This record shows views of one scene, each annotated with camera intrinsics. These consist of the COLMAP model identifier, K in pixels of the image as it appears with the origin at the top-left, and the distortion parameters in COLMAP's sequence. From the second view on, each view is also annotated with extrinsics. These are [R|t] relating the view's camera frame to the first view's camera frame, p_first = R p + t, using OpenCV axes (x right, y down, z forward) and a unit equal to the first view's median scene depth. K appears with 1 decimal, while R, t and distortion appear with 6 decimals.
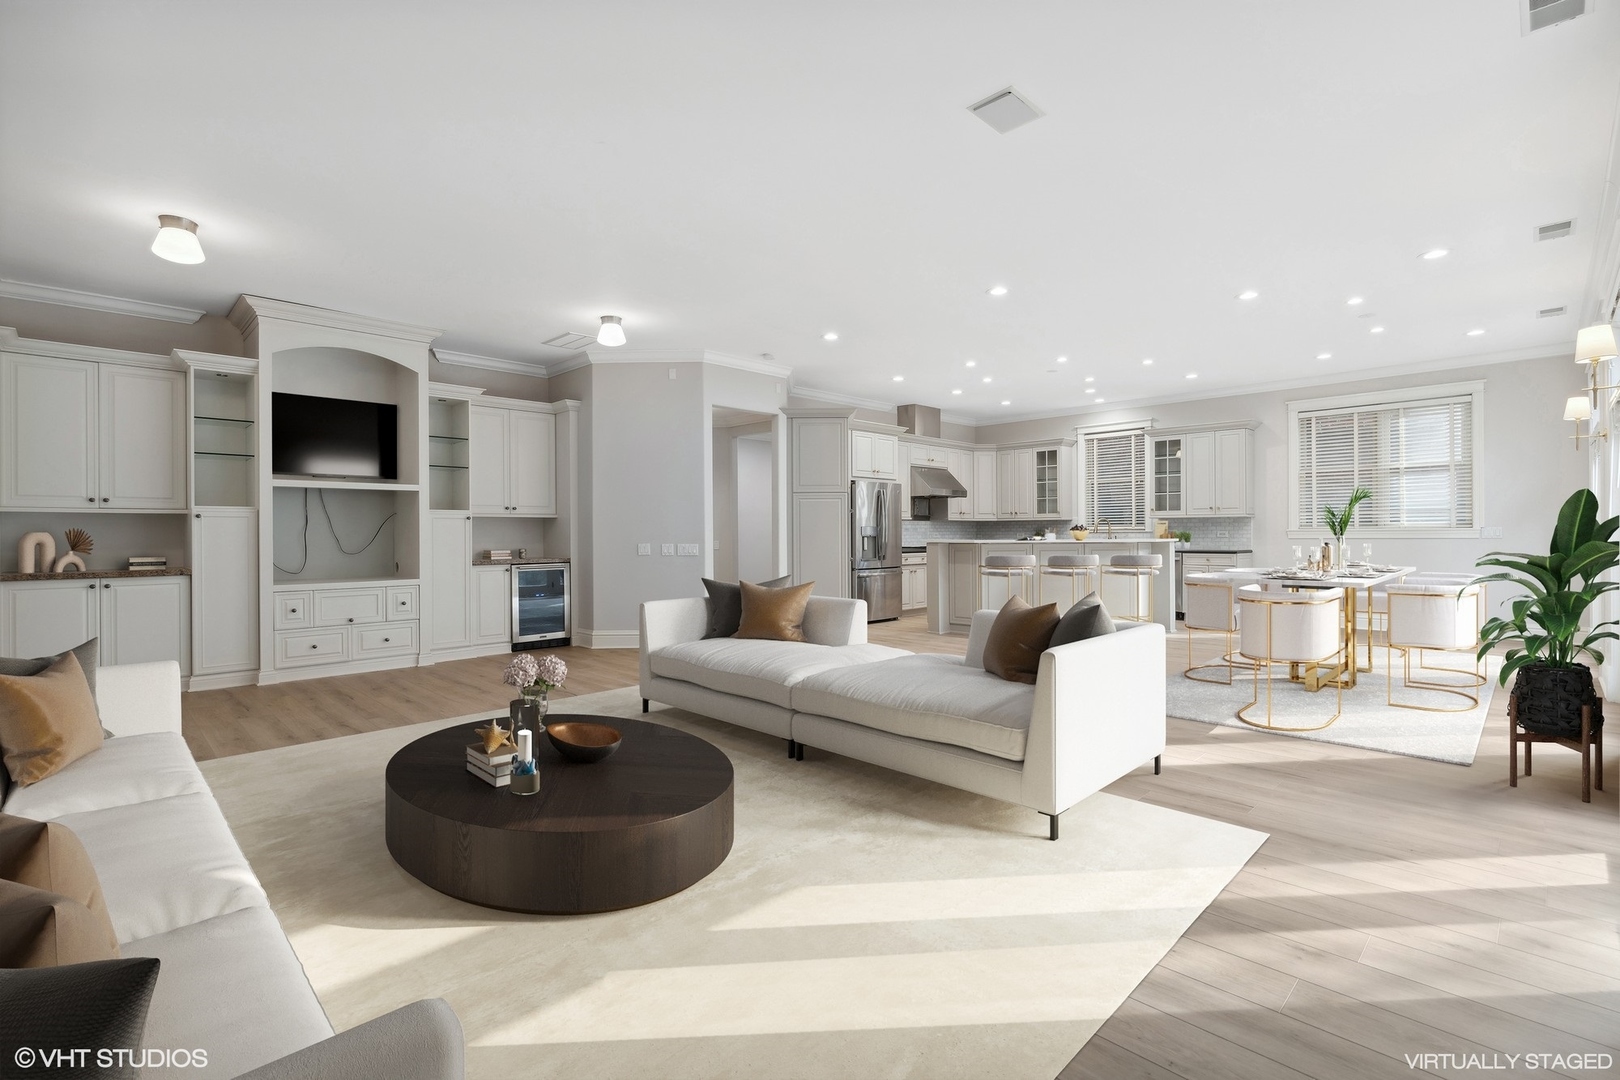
lens RADIAL K [[738.0, 0, 808.5], [0, 738.0, 534.1], [0, 0, 1]] dist [-0.001331, -0.000225]
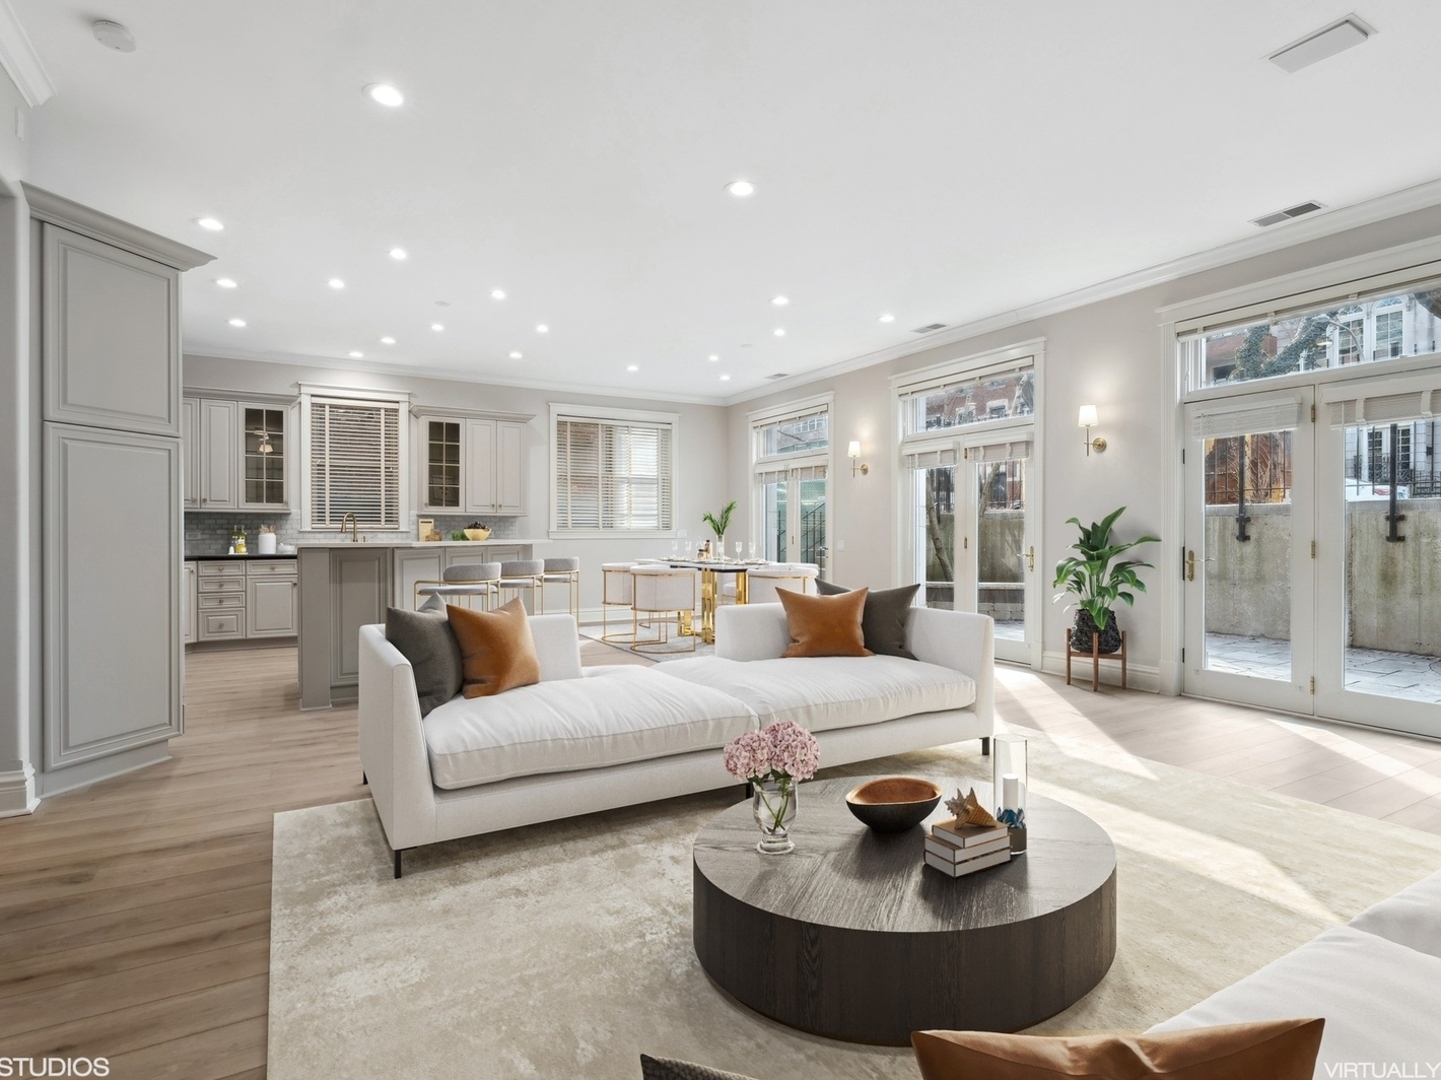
lens RADIAL K [[750.4, 0, 717.1], [0, 750.4, 536.7], [0, 0, 1]] dist [-0.004823, -0.000187]
pose [[0.261955, 0.001818, 0.965078, -0.243555], [-0.001706, 0.999998, -0.001421, 0.003324], [-0.965079, -0.001275, 0.261958, 0.458452]]
